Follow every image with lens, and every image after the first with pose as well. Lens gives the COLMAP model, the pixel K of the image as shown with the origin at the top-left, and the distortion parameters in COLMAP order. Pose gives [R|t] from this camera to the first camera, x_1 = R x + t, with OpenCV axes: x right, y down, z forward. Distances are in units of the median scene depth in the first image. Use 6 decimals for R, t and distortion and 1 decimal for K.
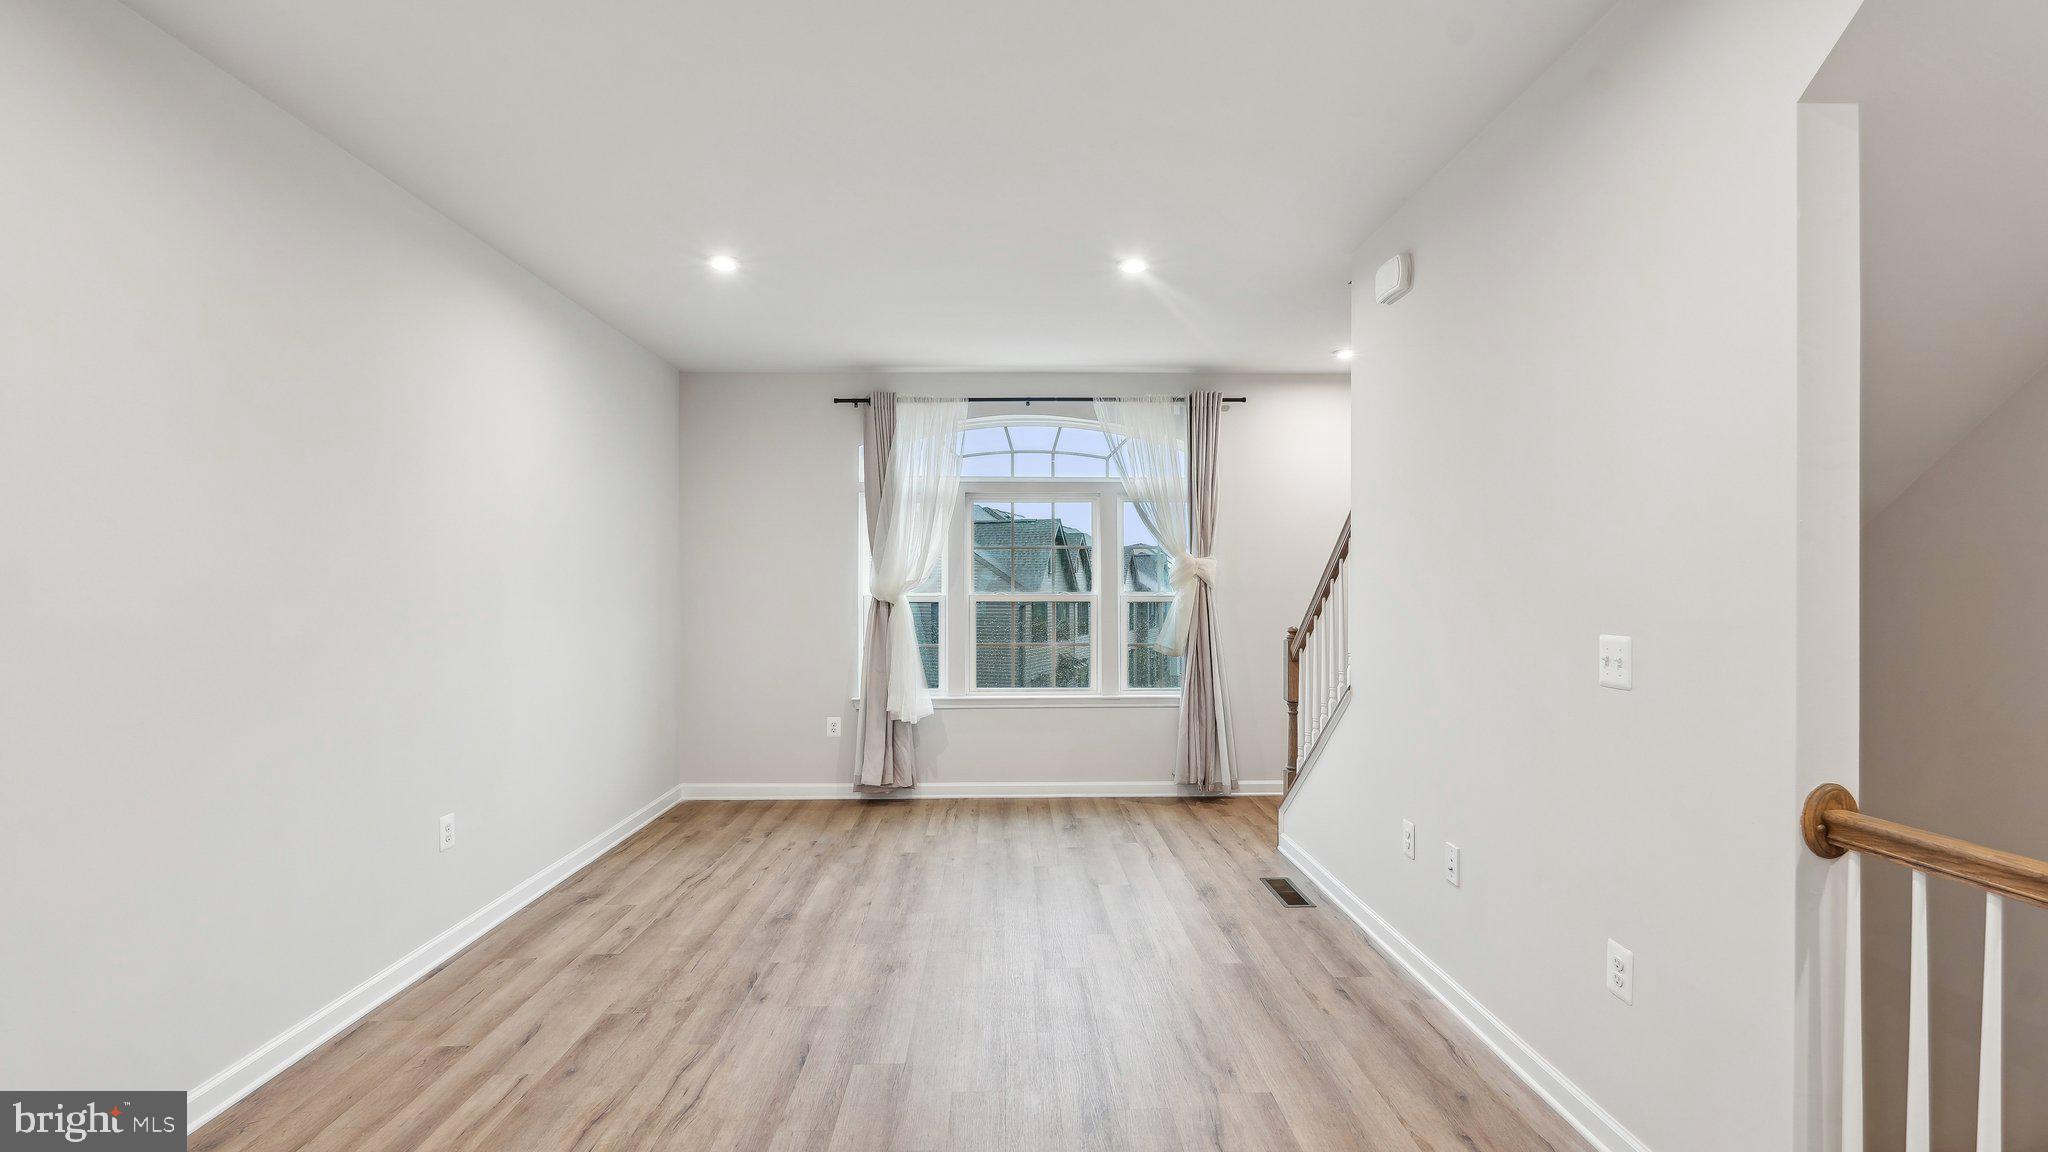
lens RADIAL K [[920.2, 0, 1025.3], [0, 920.2, 589.6], [0, 0, 1]] dist [-0.003135, 0.001525]
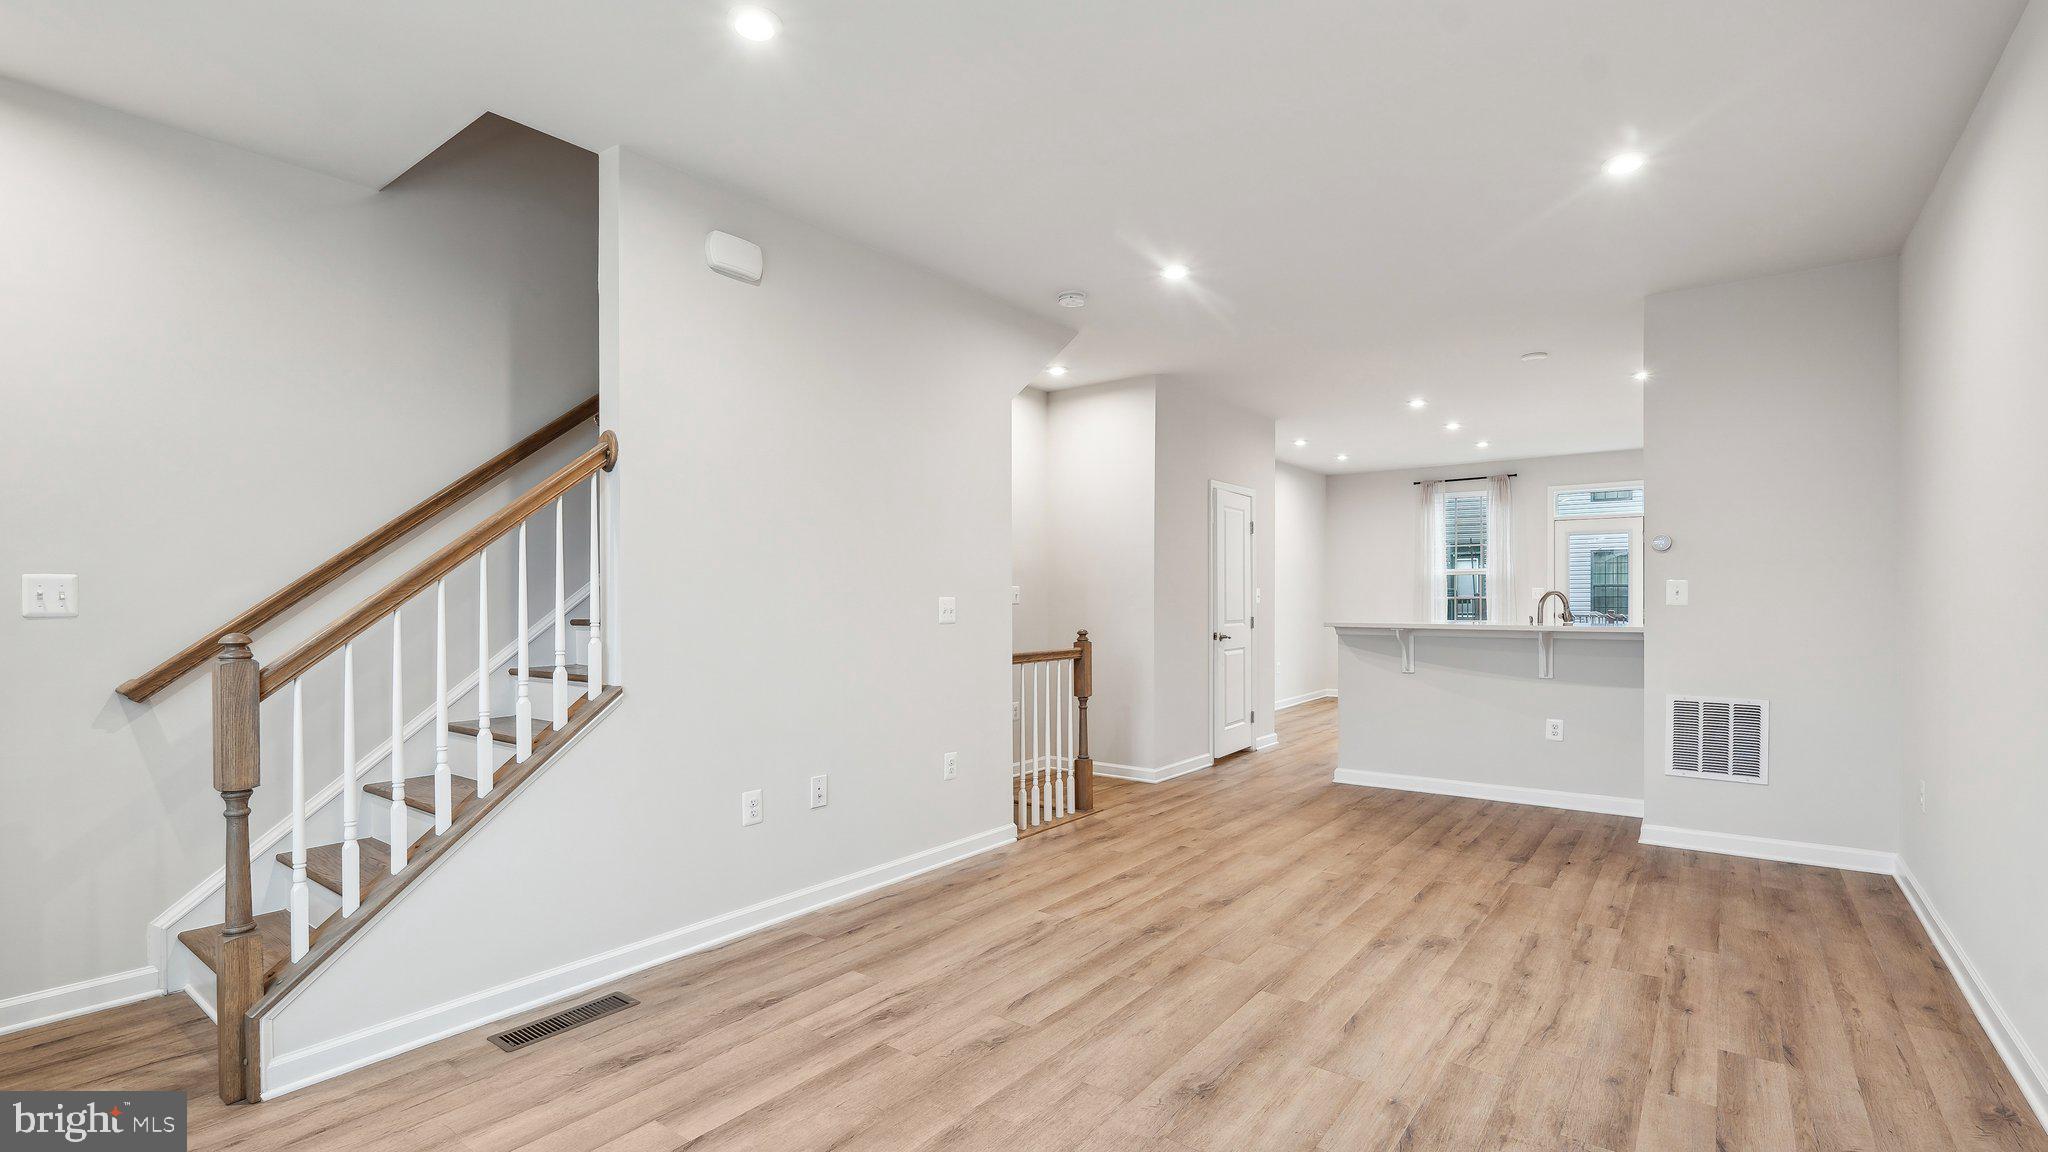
lens RADIAL K [[920.2, 0, 1024.9], [0, 920.2, 597.1], [0, 0, 1]] dist [-0.003135, 0.001525]
pose [[-0.781966, 0.006851, 0.623284, -0.277530], [0.007413, 0.999971, -0.001691, 0.020927], [-0.623277, 0.003299, -0.781994, 0.943377]]
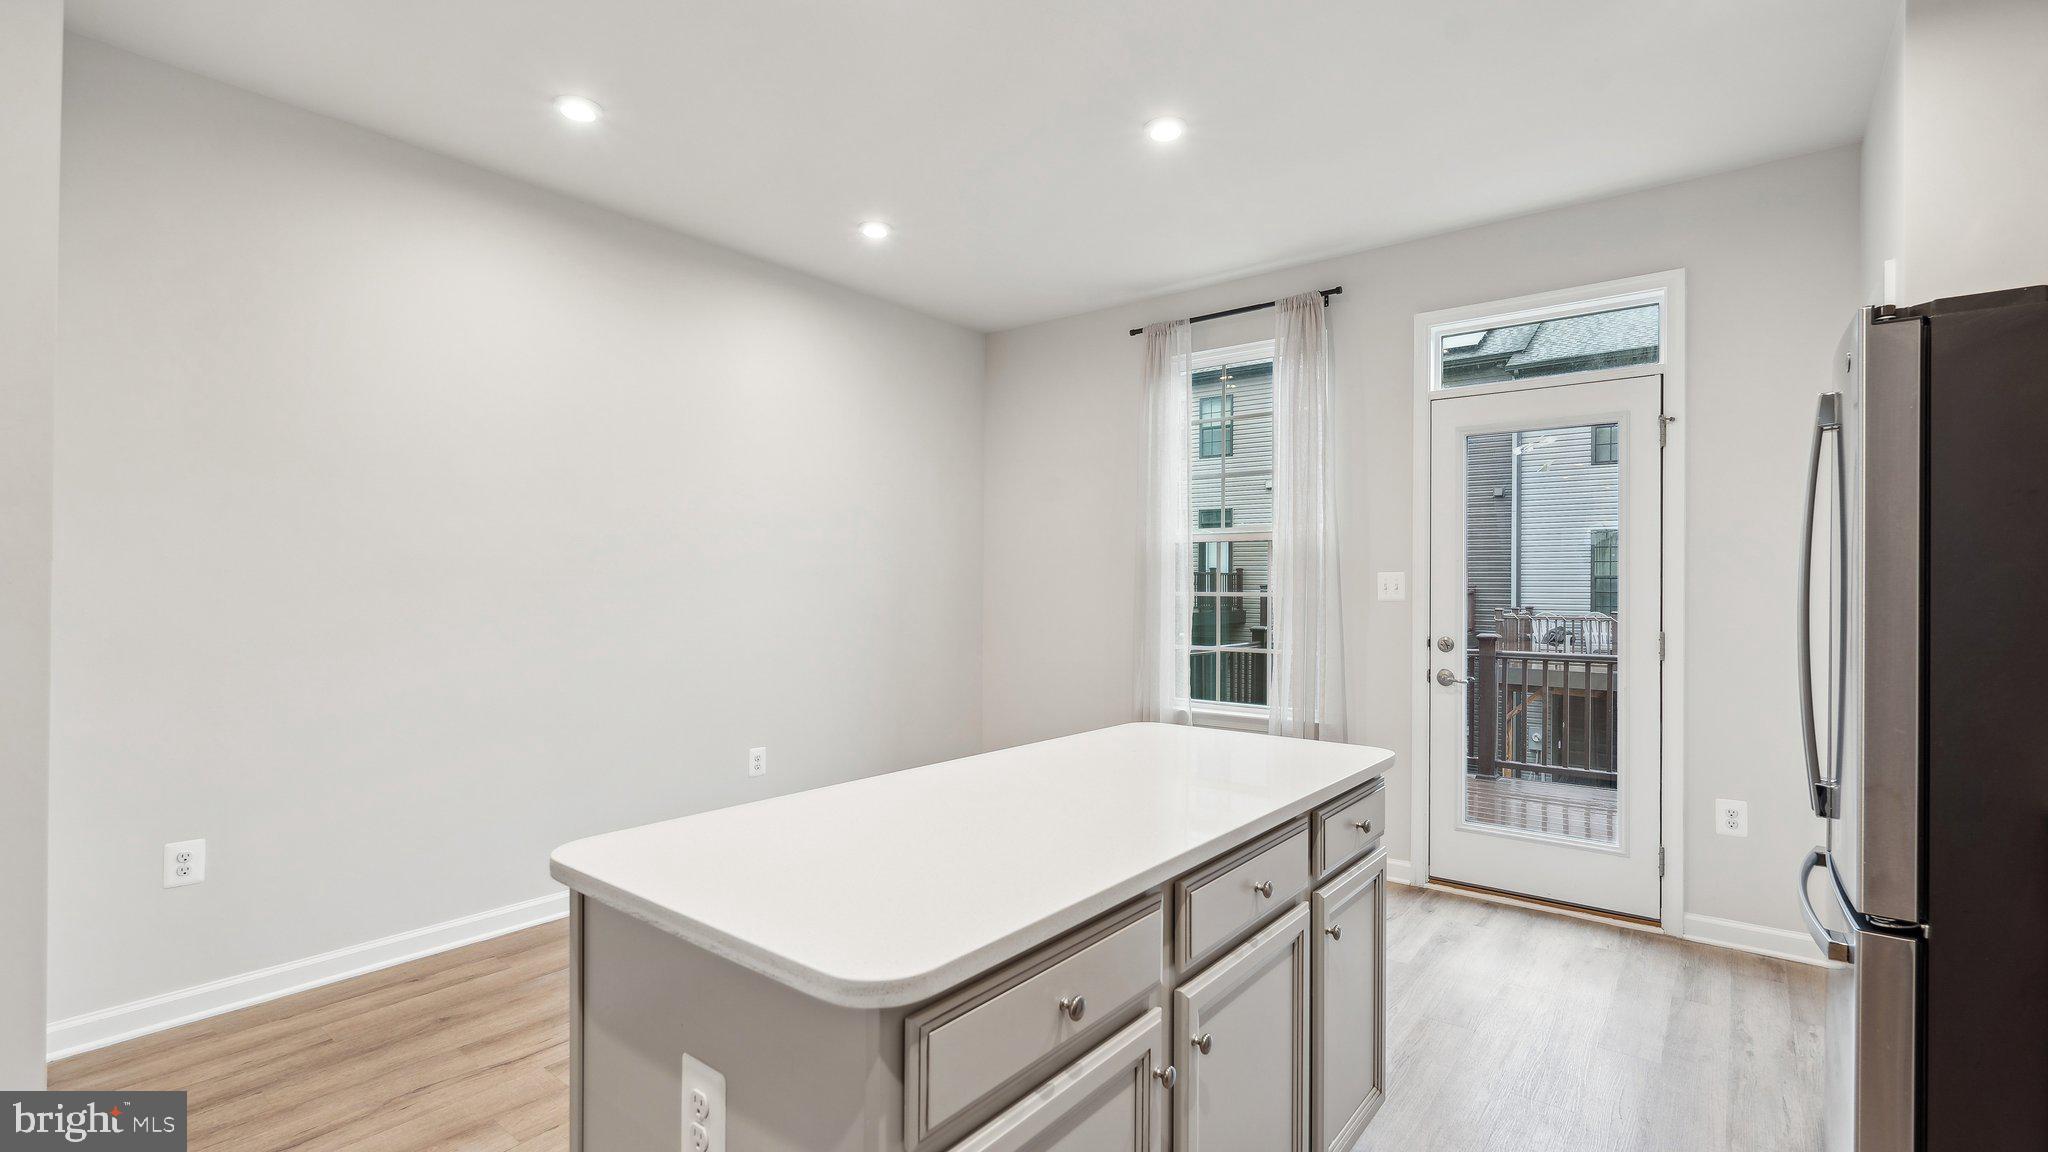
lens RADIAL K [[920.2, 0, 1016.7], [0, 920.2, 578.5], [0, 0, 1]] dist [-0.003135, 0.001525]
pose [[-0.768937, 0.004009, 0.639312, -0.175601], [-0.002323, 0.999956, -0.009065, 0.018982], [-0.639321, -0.008455, -0.768894, -0.346868]]
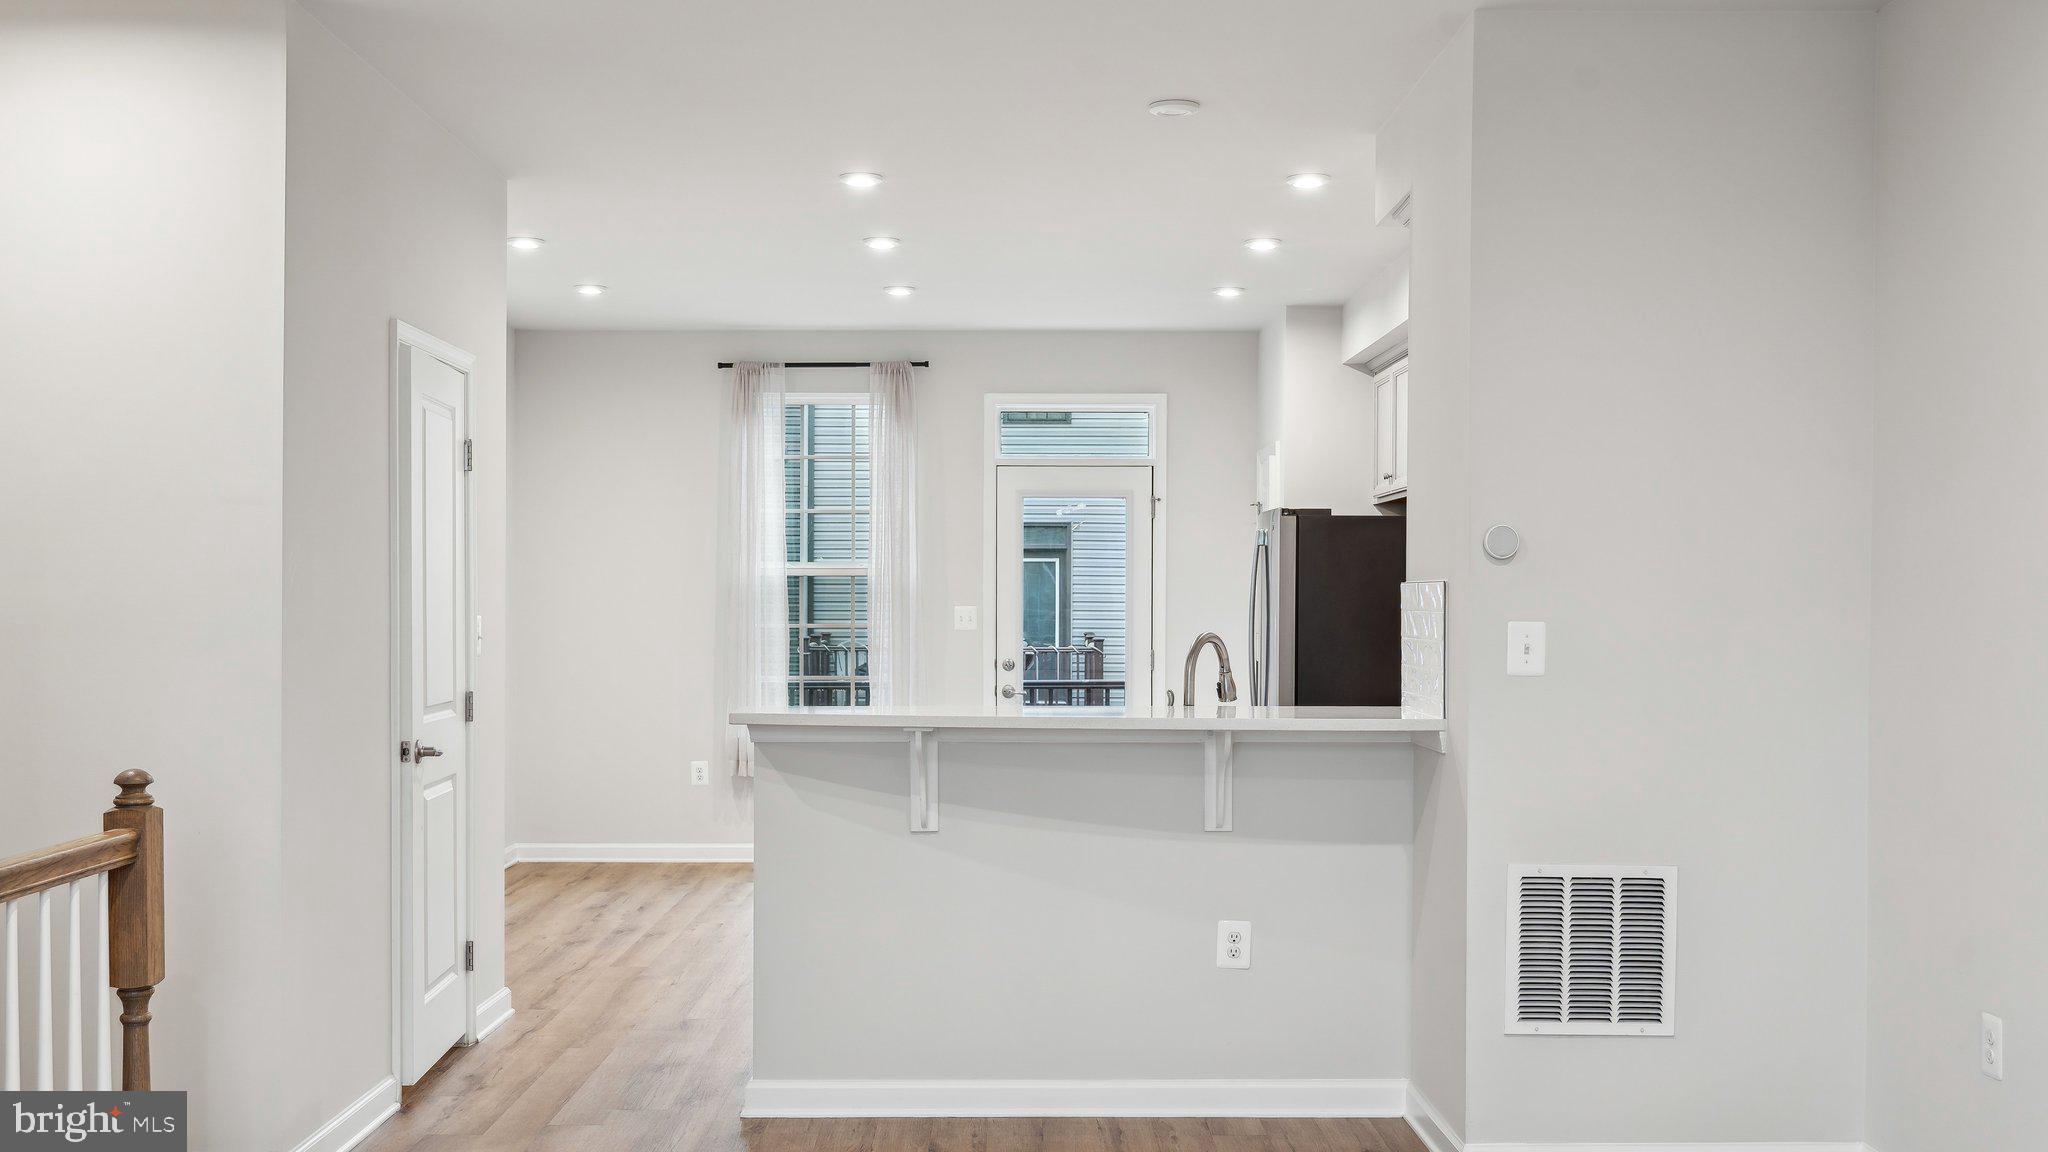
lens RADIAL K [[2059.5, 0, 1016.6], [0, 2059.5, 629.6], [0, 0, 1]] dist [0.017203, 0.000000]
pose [[-0.999802, 0.000436, 0.019903, -0.028579], [0.000757, 0.999870, 0.016114, -0.002074], [-0.019893, 0.016126, -0.999672, 0.819067]]
